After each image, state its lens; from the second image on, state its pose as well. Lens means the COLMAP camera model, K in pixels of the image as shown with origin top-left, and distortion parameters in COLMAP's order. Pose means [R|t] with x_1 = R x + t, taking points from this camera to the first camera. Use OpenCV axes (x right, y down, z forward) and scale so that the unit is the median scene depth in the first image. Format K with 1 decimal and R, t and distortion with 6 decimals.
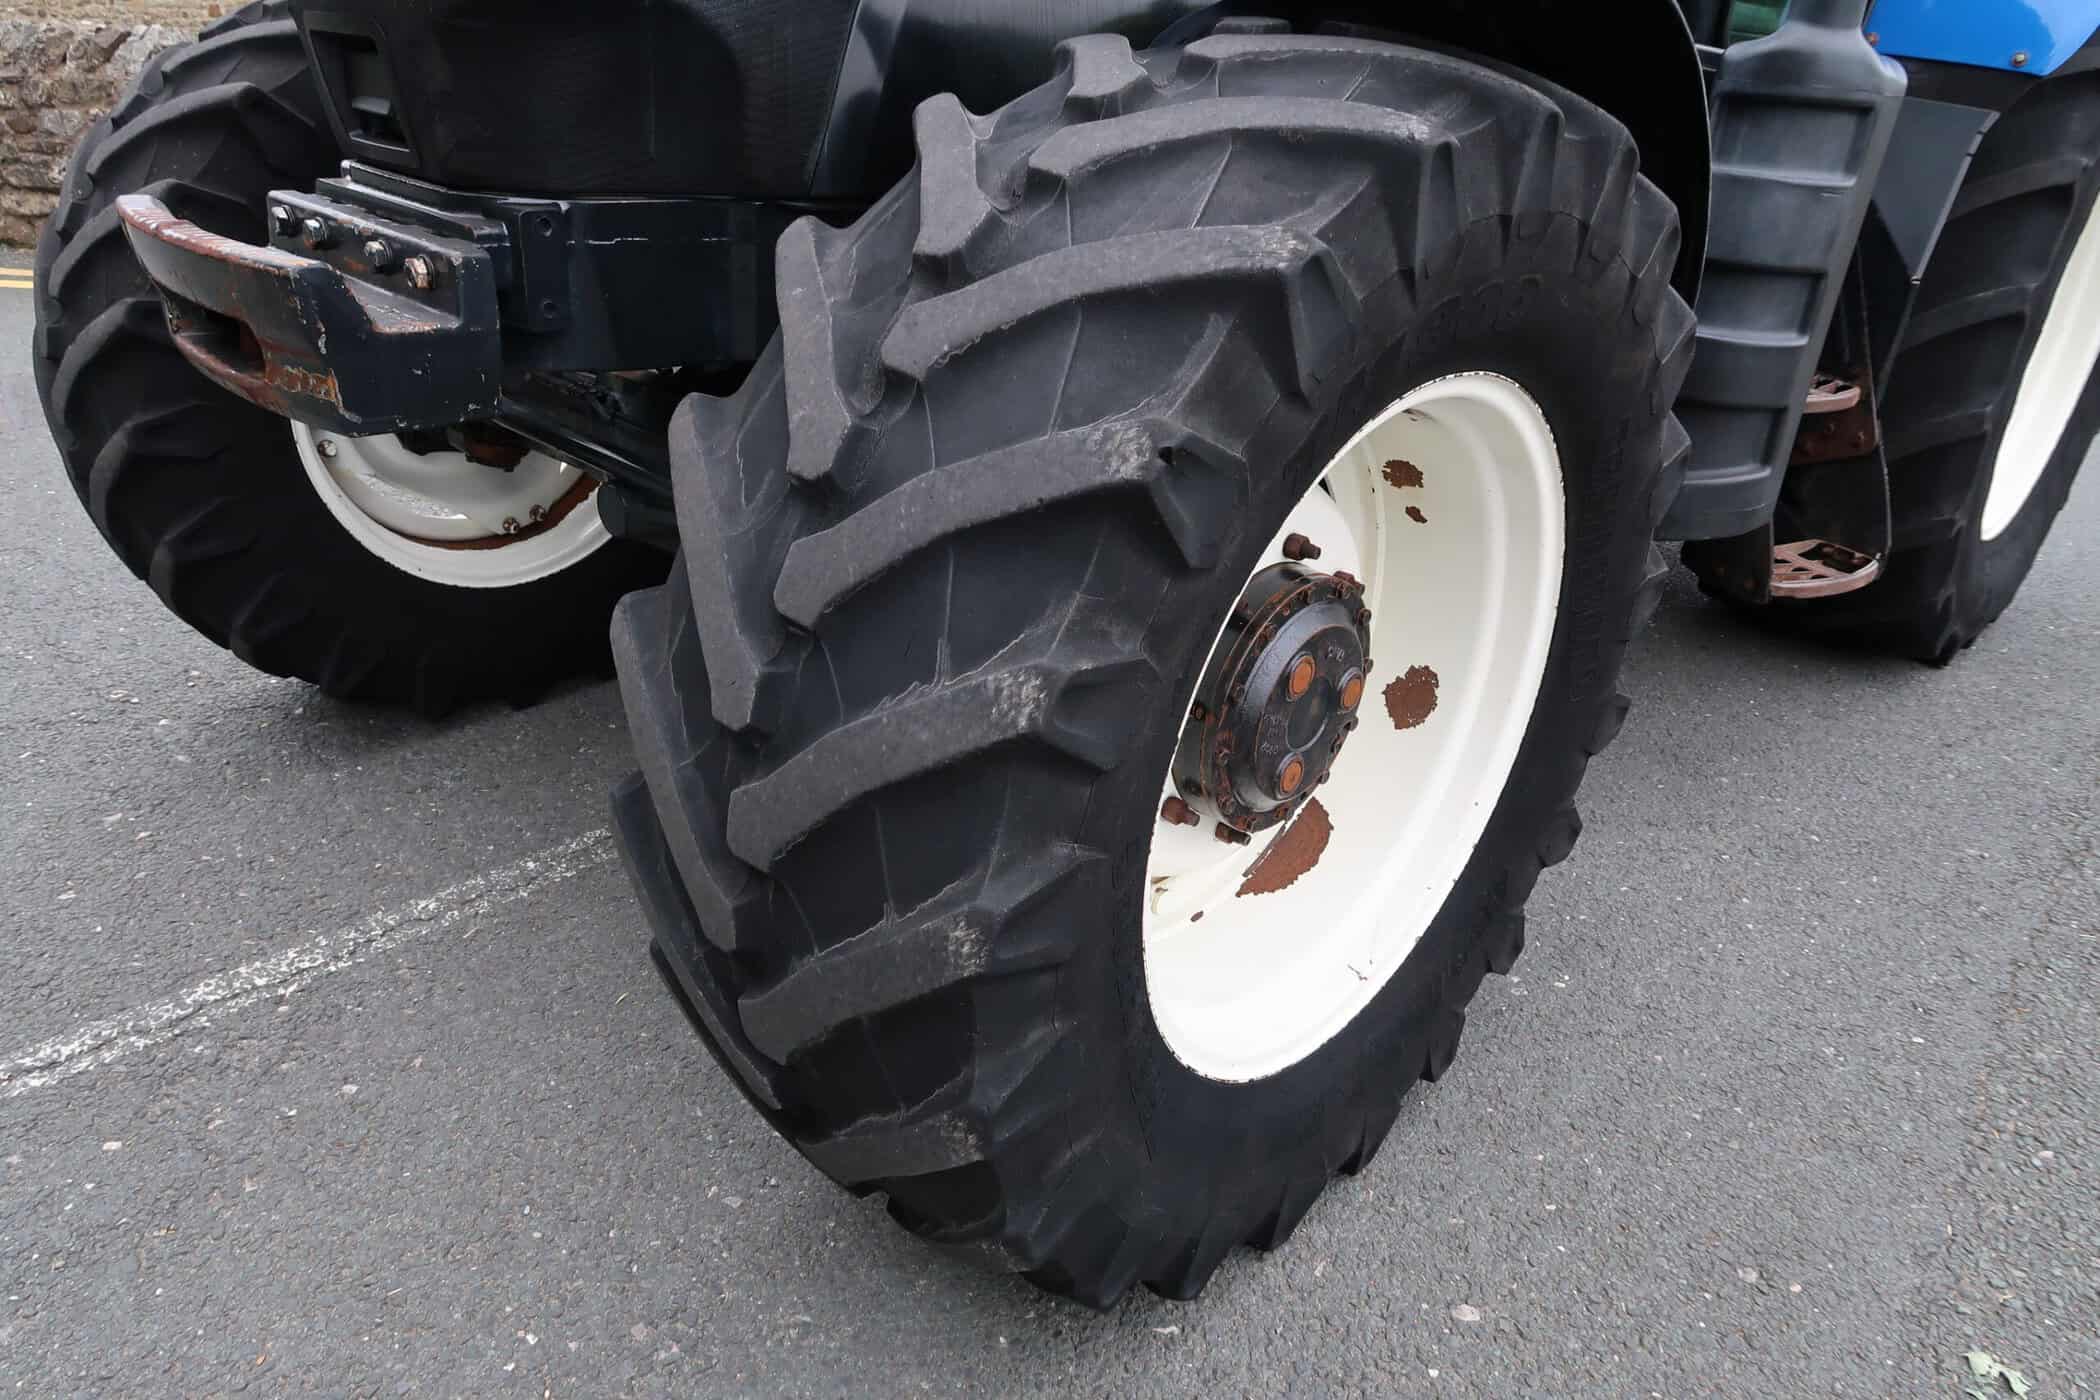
lens RADIAL K [[1408.2, 0, 1039.9], [0, 1408.2, 695.6], [0, 0, 1]] dist [-0.008195, 0.000893]
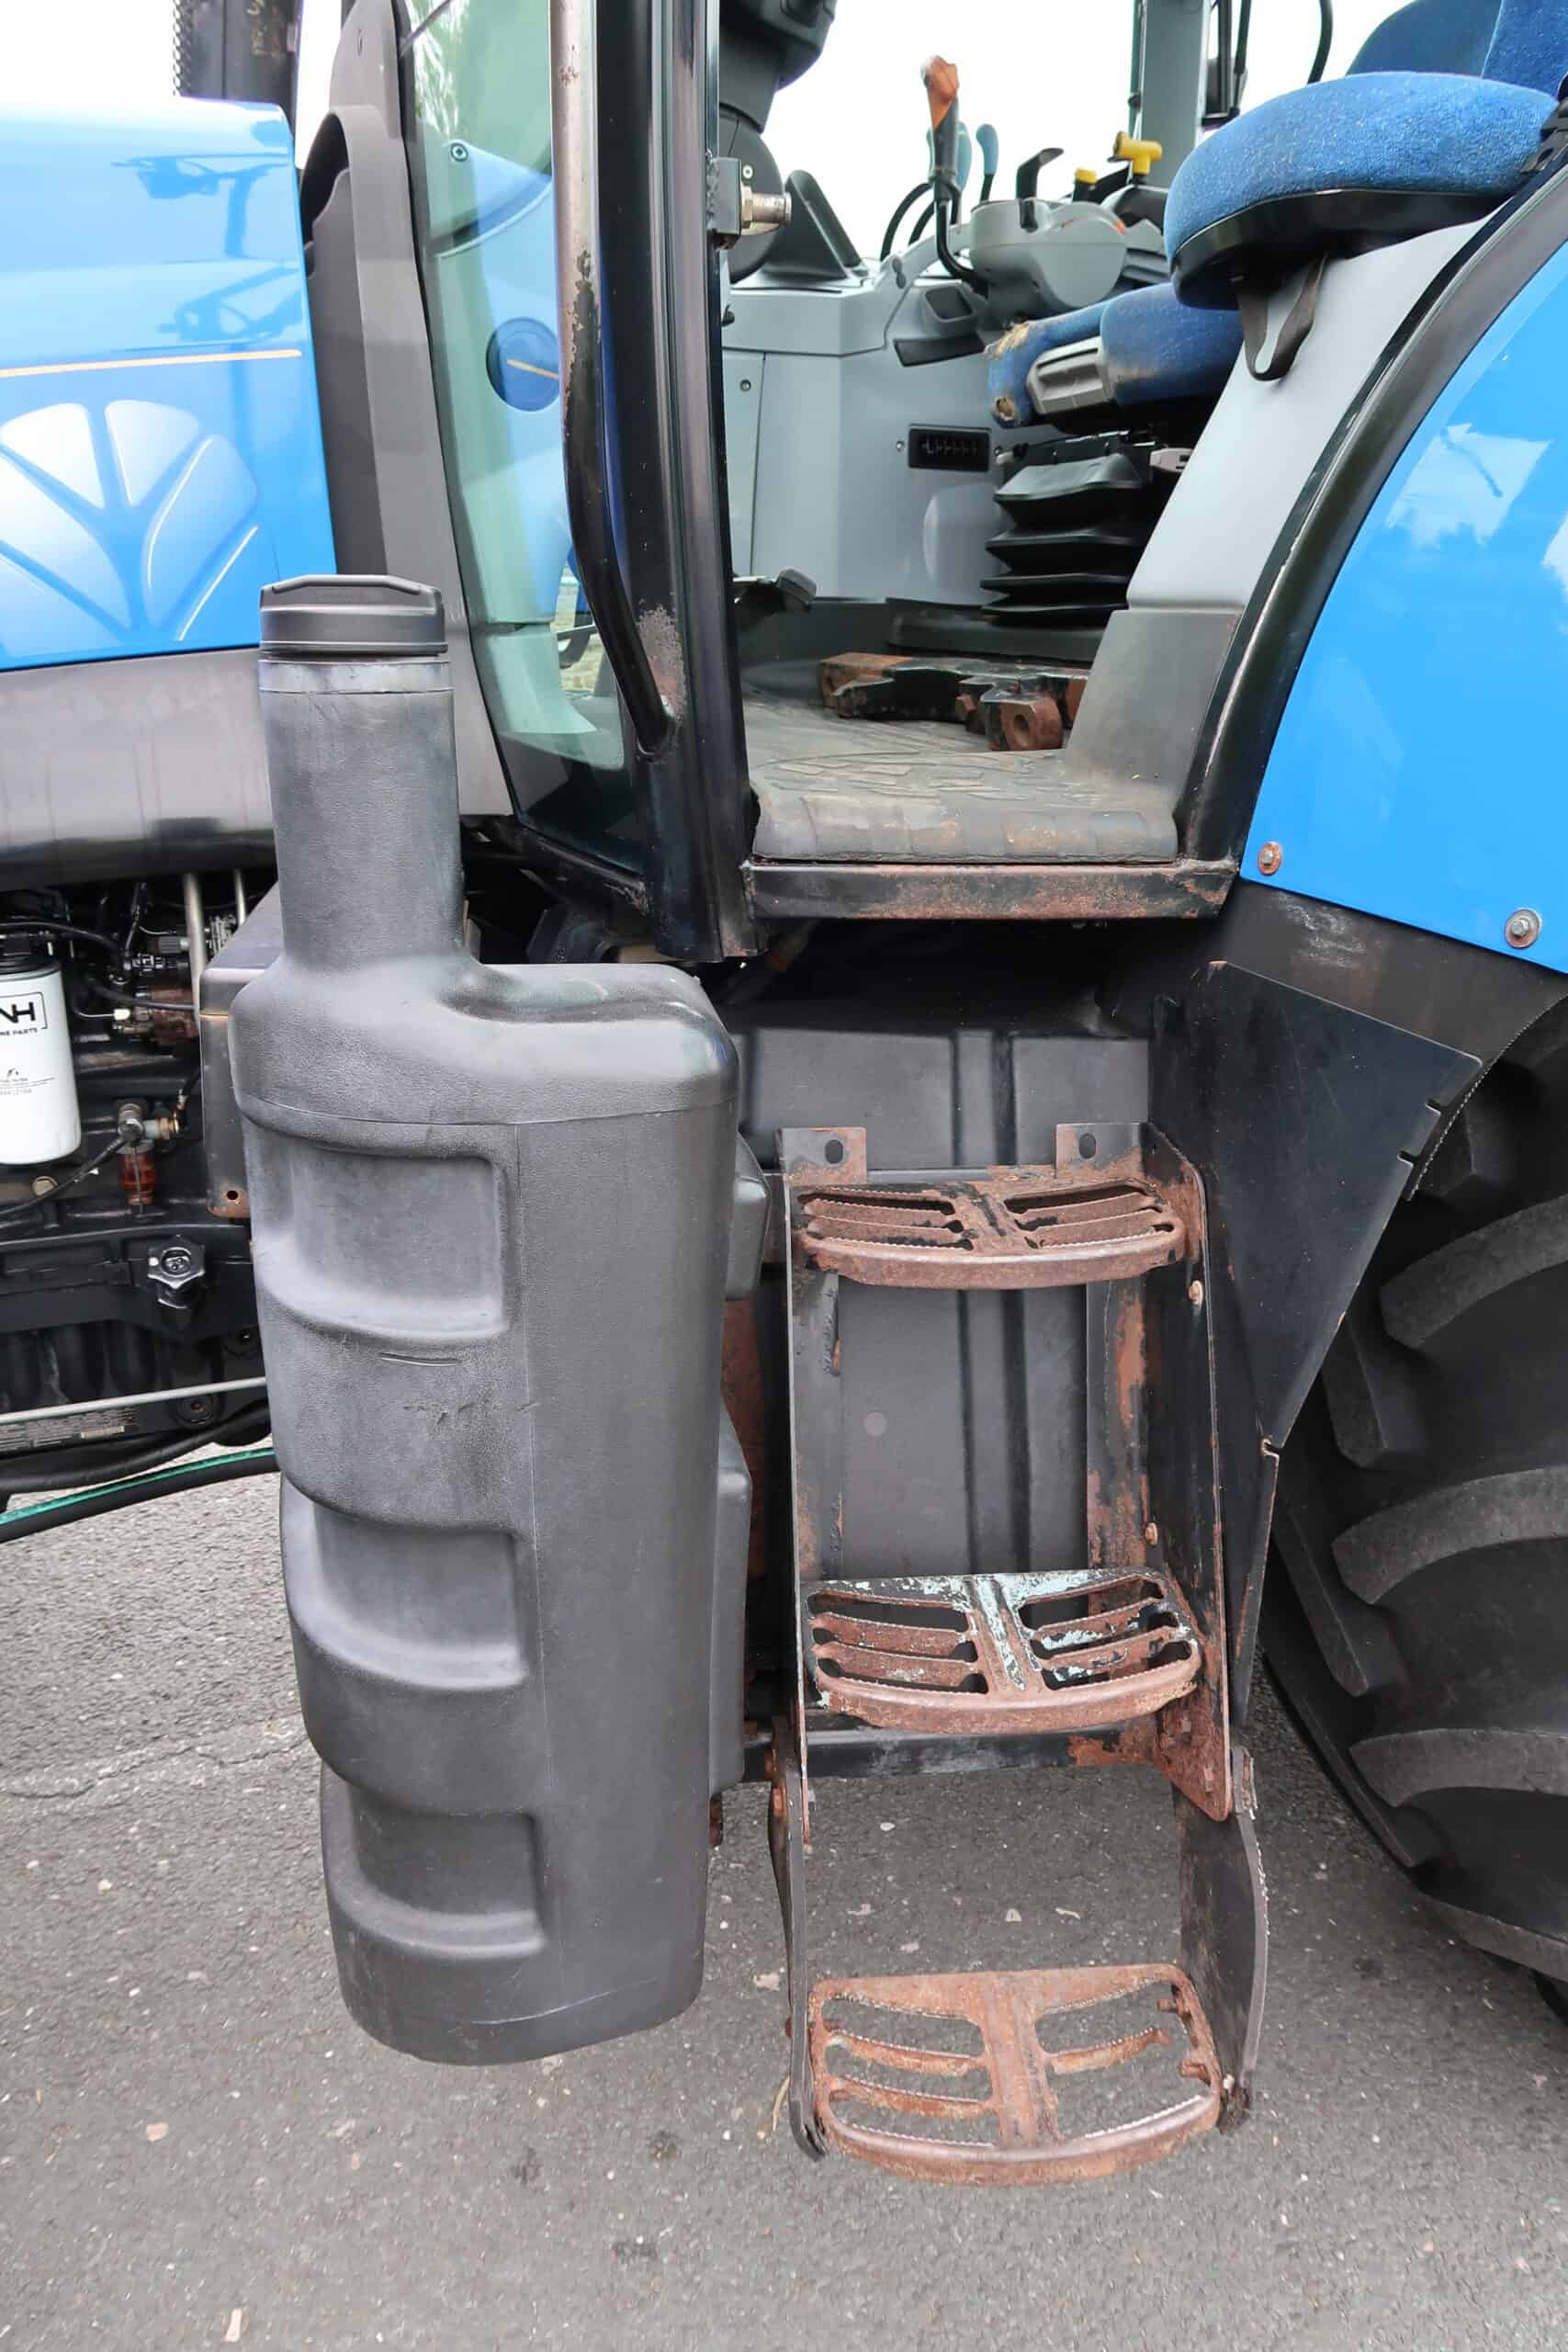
lens RADIAL K [[1615.8, 0, 789.3], [0, 1615.8, 1173.6], [0, 0, 1]] dist [-0.028135, 0.009779]
pose [[0.905188, 0.084925, -0.416439, 0.841926], [-0.135494, 0.986369, -0.093363, -0.383525], [0.402834, 0.140936, 0.904357, 0.641014]]
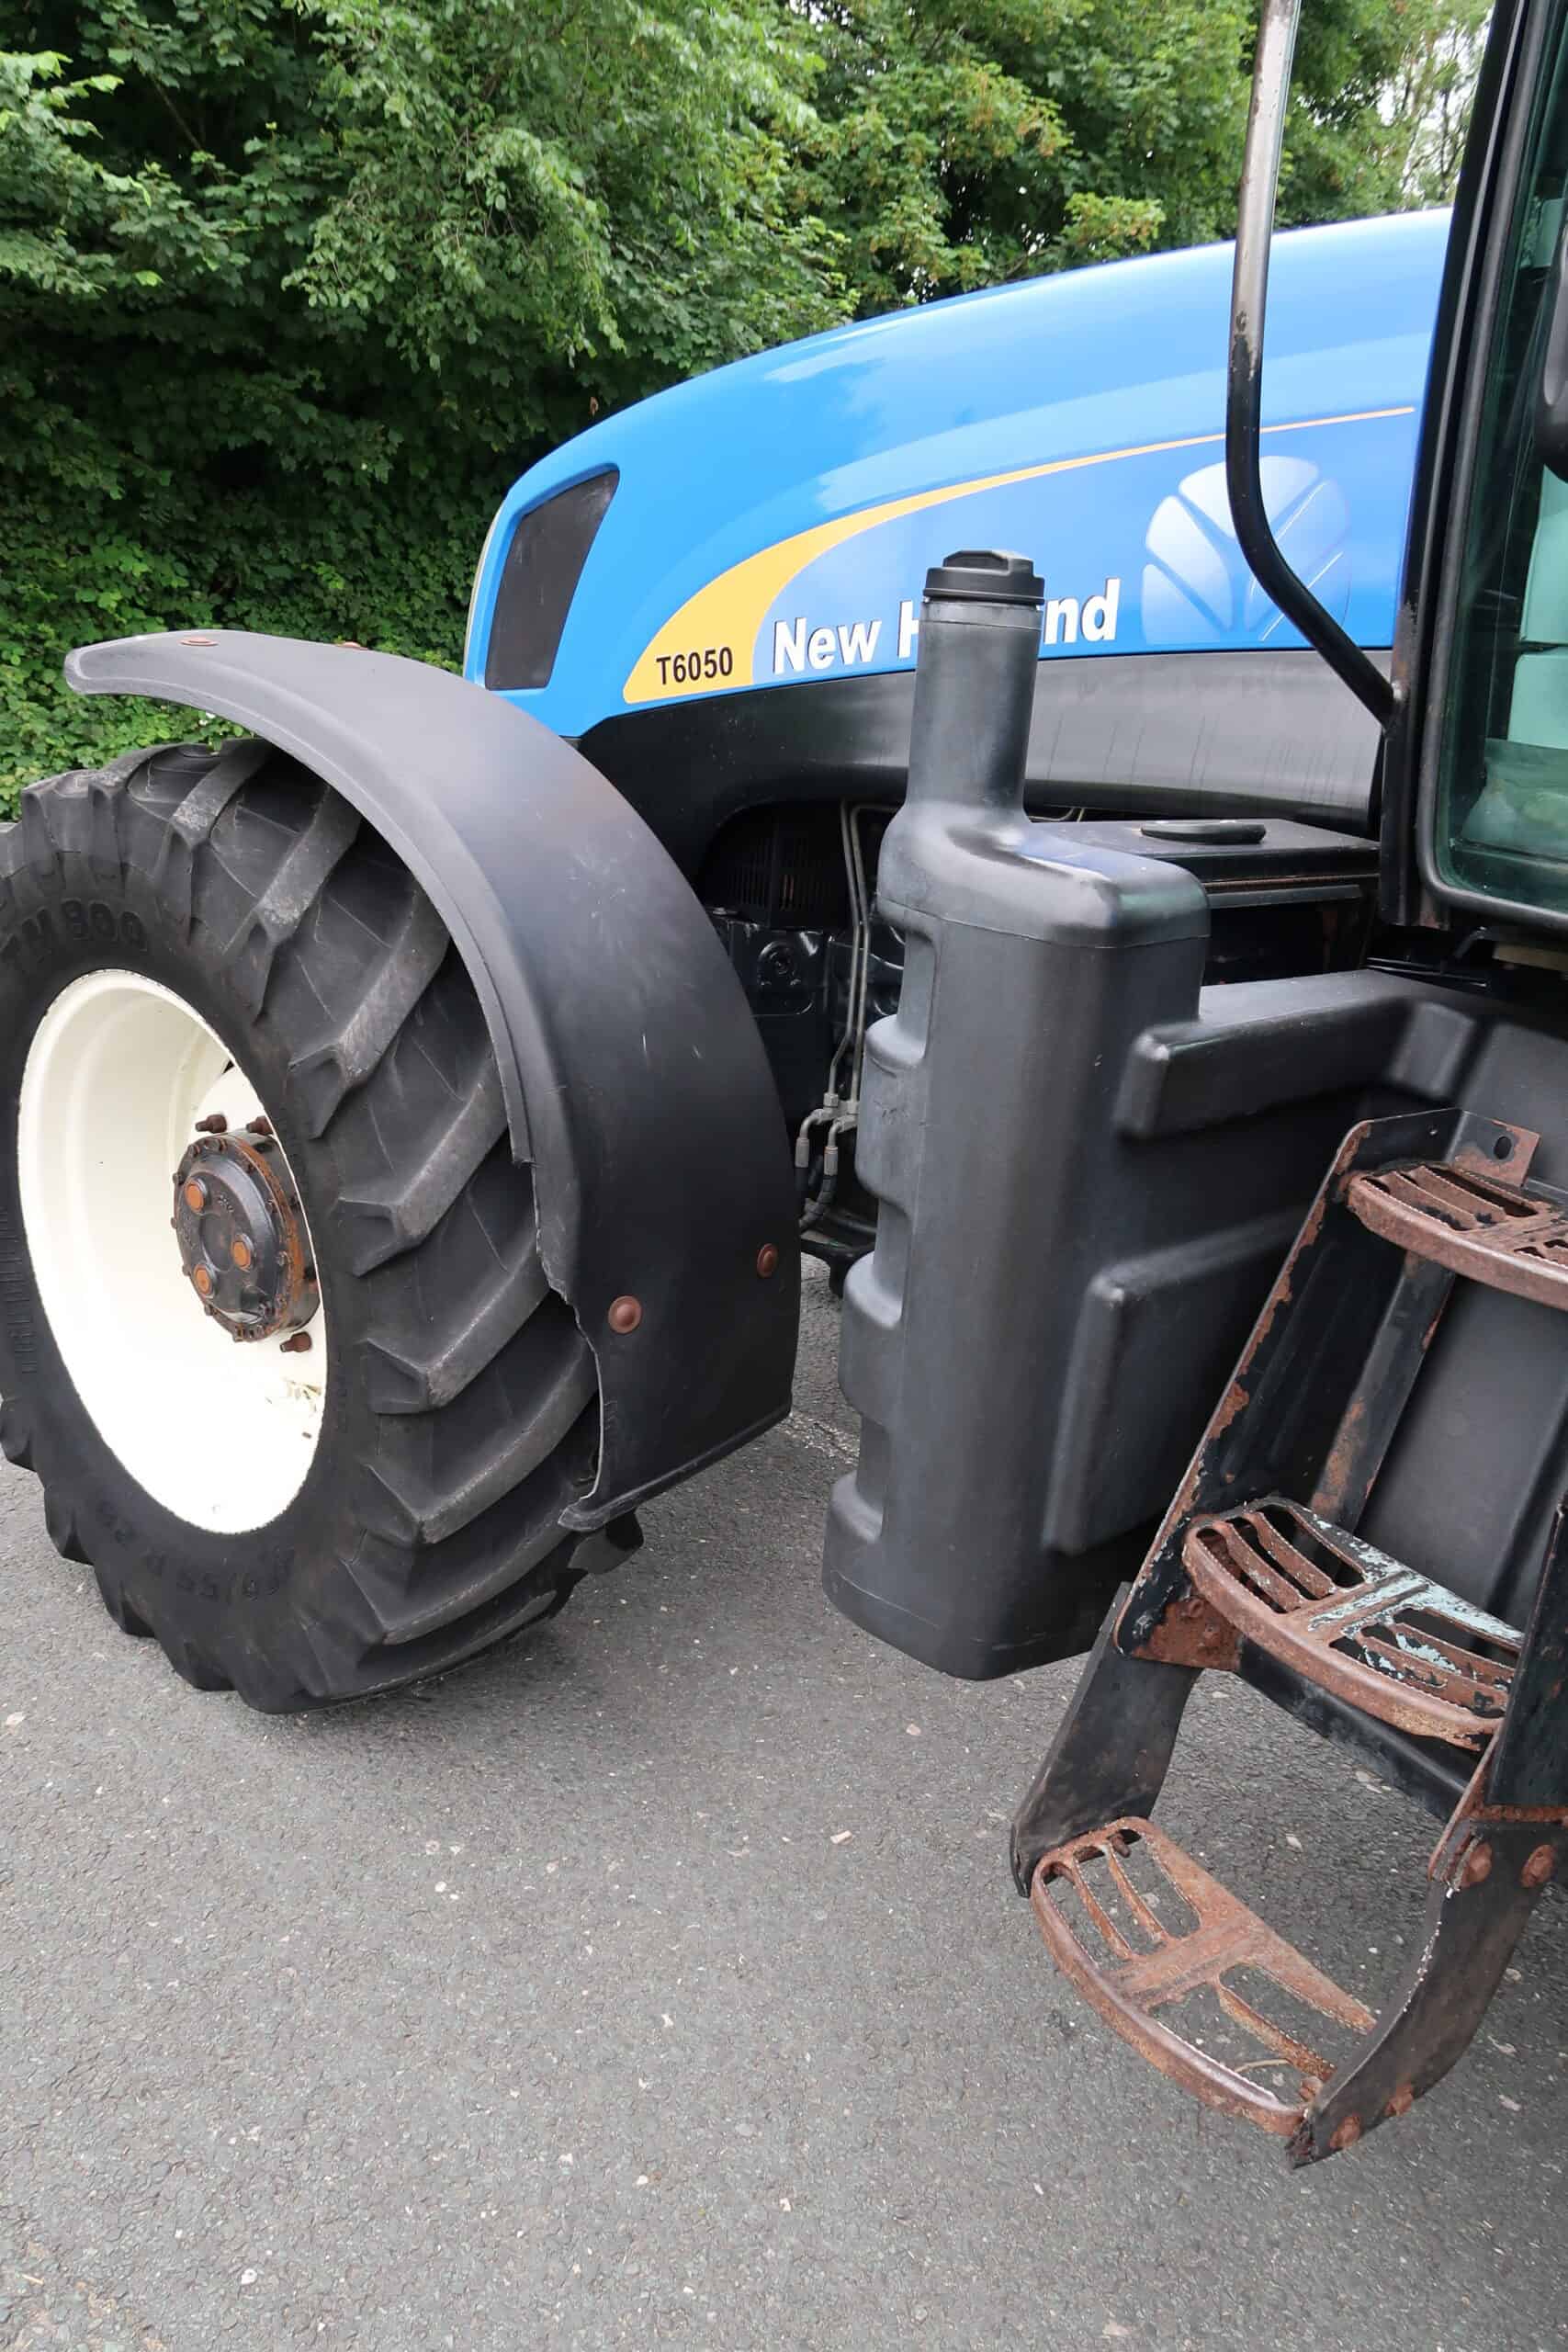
lens RADIAL K [[1607.1, 0, 778.2], [0, 1607.1, 1189.6], [0, 0, 1]] dist [-0.019746, 0.000836]
pose [[0.060301, 0.268402, -0.961418, 1.216254], [-0.483749, 0.850361, 0.207057, -0.434731], [0.873127, 0.452599, 0.181117, 0.872981]]
